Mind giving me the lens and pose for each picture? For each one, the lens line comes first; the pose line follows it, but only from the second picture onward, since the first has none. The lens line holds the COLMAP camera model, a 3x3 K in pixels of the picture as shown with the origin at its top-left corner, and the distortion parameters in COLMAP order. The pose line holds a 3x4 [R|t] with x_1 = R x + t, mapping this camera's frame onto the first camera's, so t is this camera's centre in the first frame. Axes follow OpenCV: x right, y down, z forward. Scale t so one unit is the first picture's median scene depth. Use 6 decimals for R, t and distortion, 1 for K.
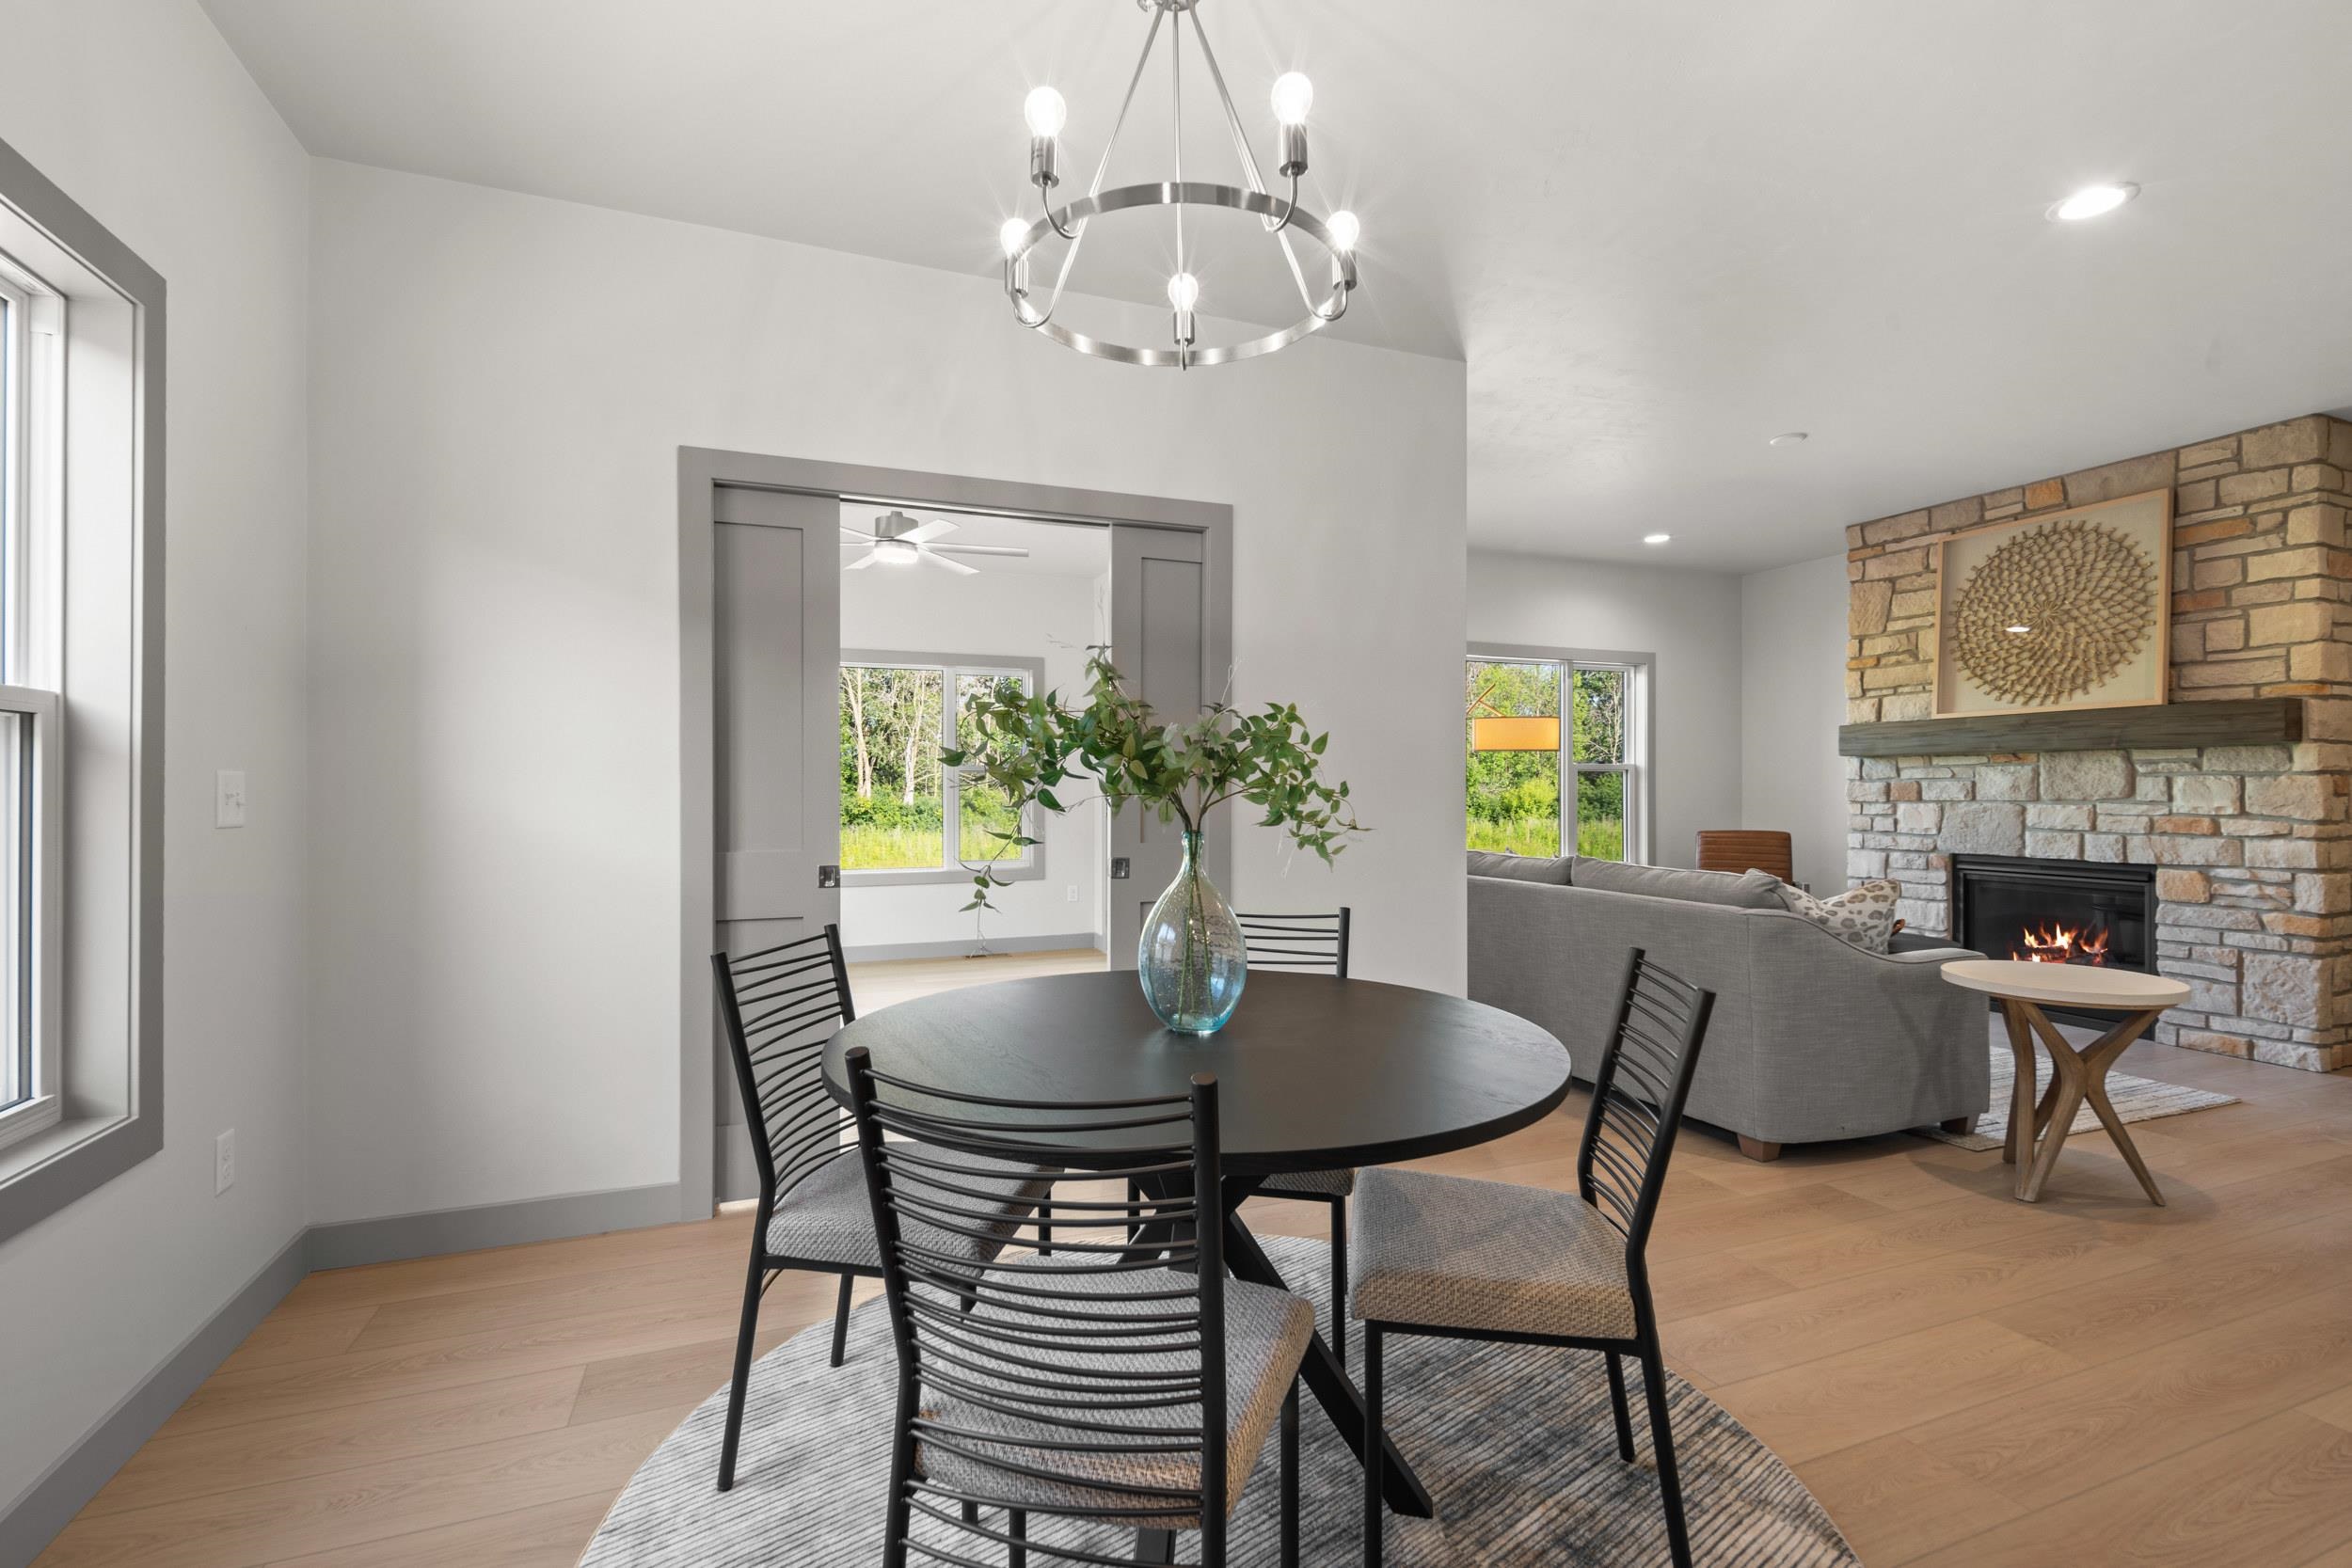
lens RADIAL K [[1028.9, 0, 1161.0], [0, 1028.9, 786.3], [0, 0, 1]] dist [0.005022, -0.003764]
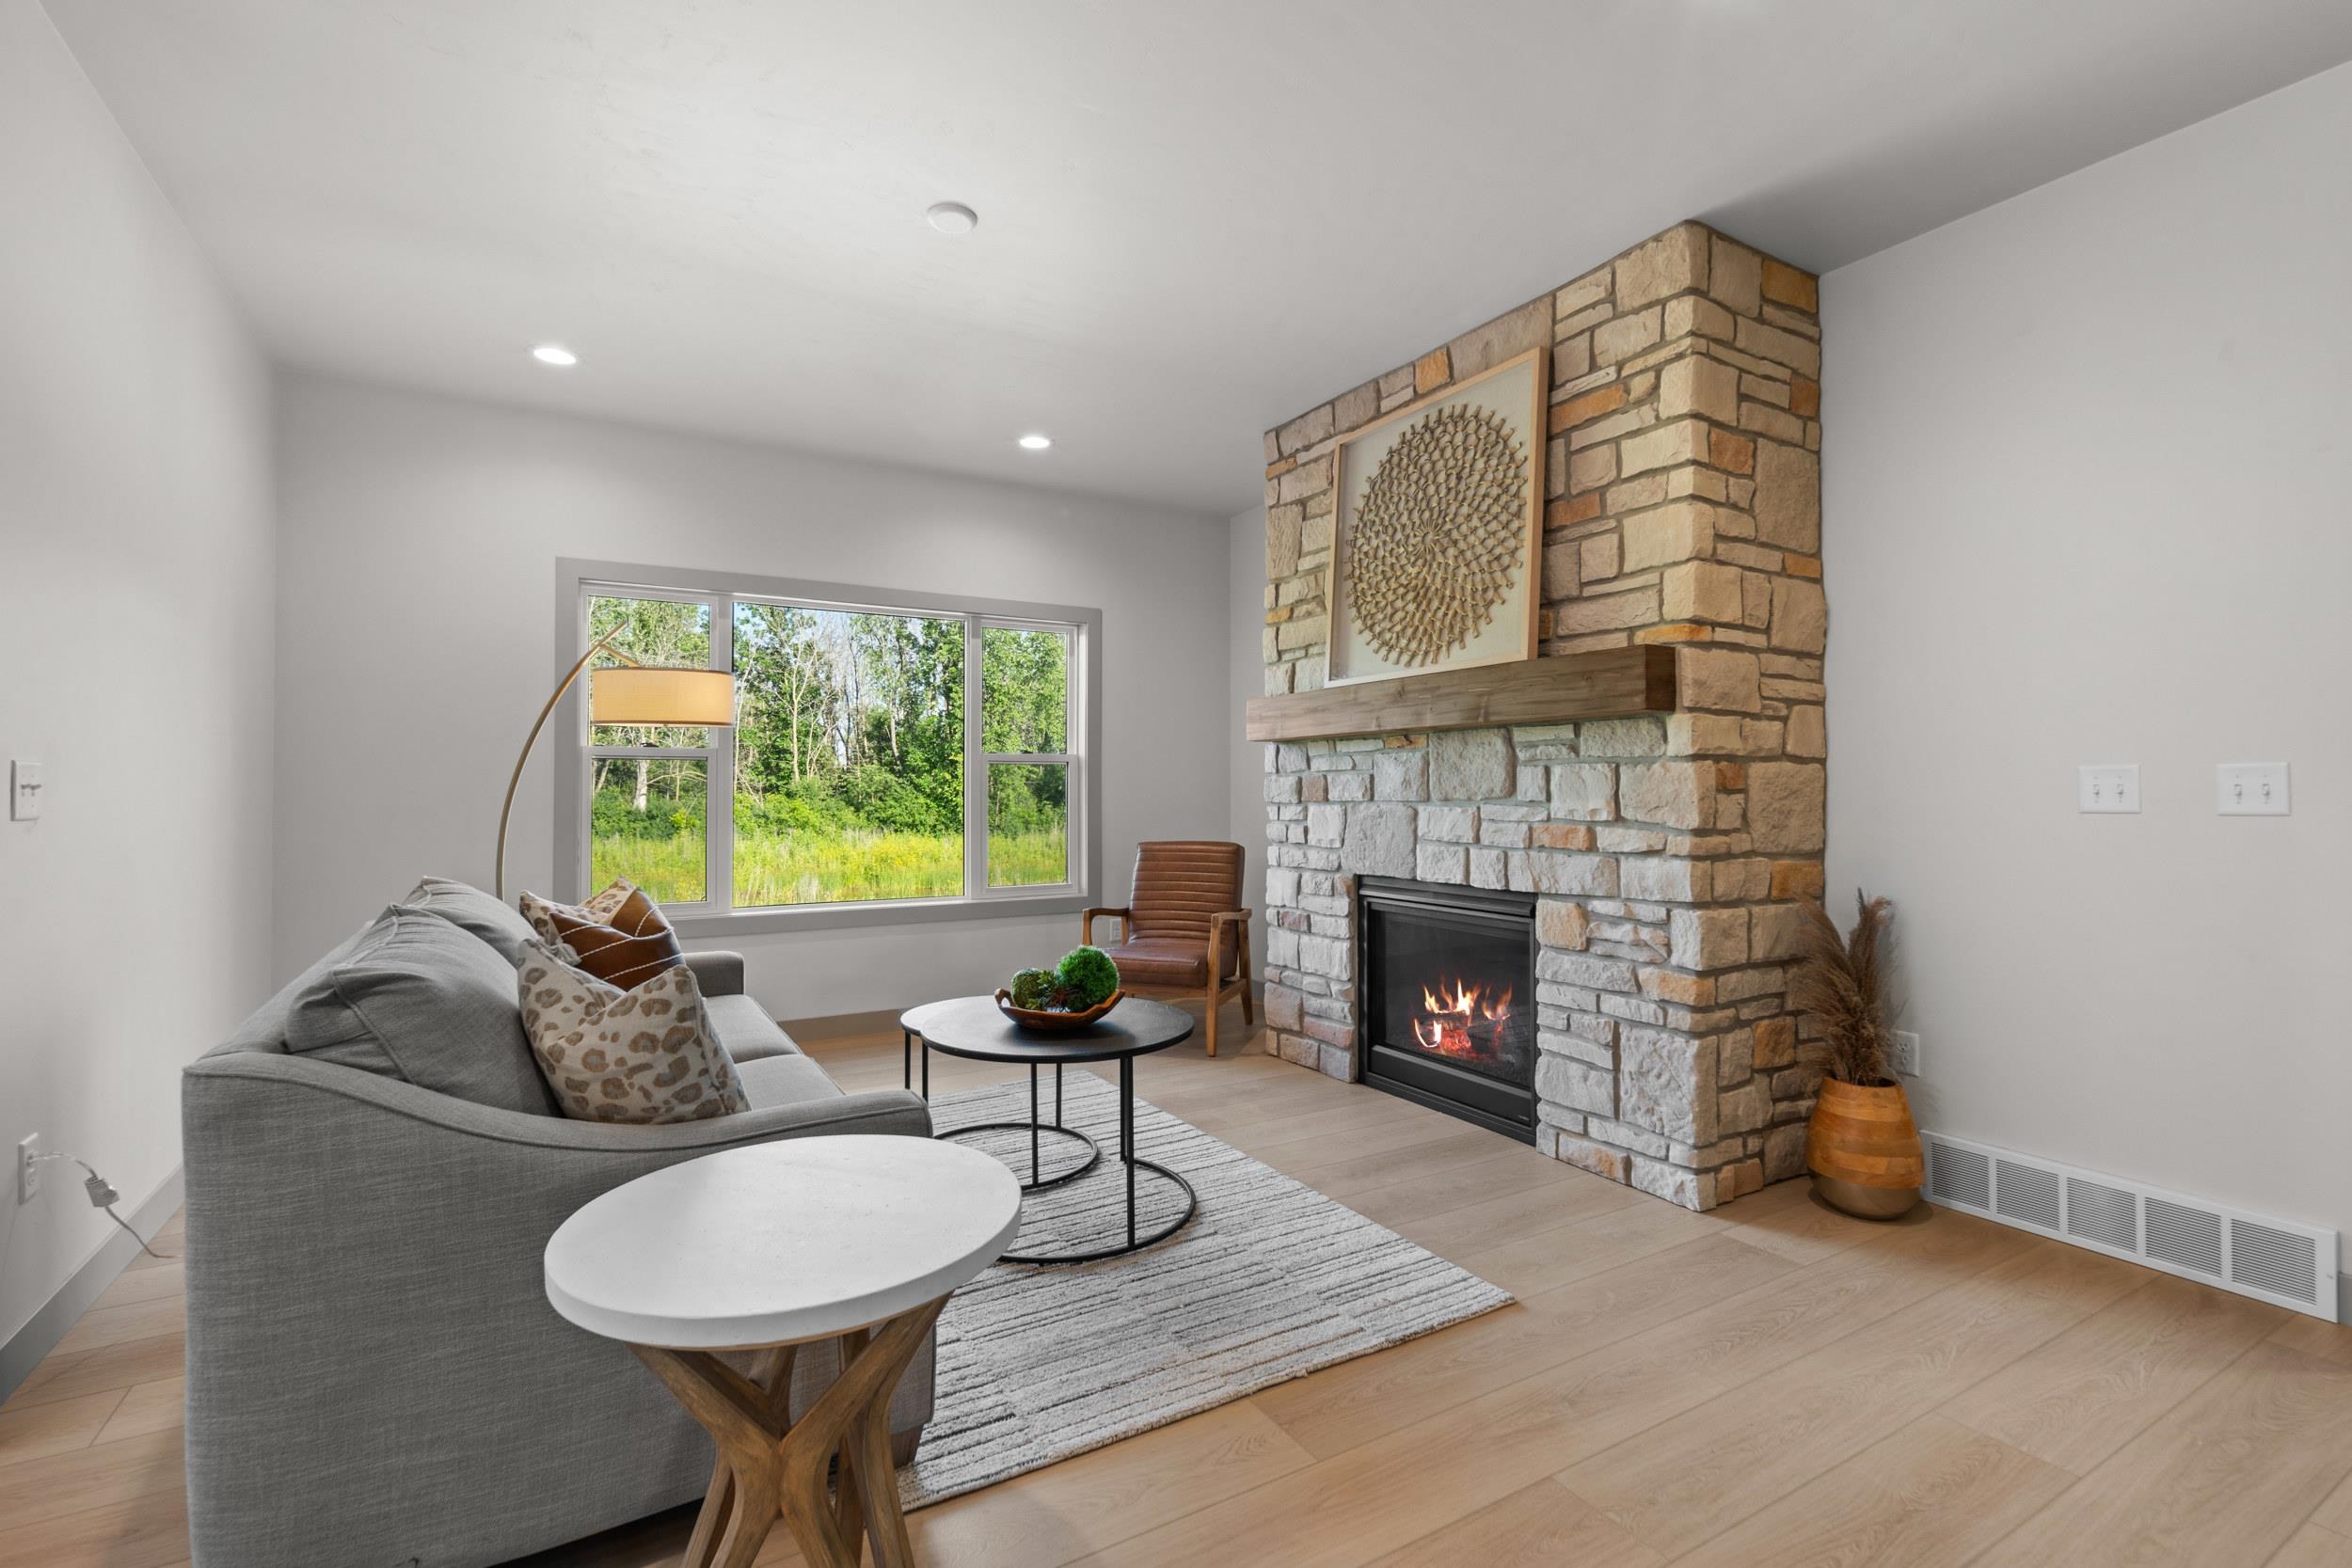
lens RADIAL K [[1028.9, 0, 1172.7], [0, 1028.9, 776.8], [0, 0, 1]] dist [0.005022, -0.003764]
pose [[0.987523, 0.005995, 0.157360, 0.620522], [-0.003765, 0.999888, -0.014471, 0.009014], [-0.157429, 0.013698, 0.987435, 0.357742]]
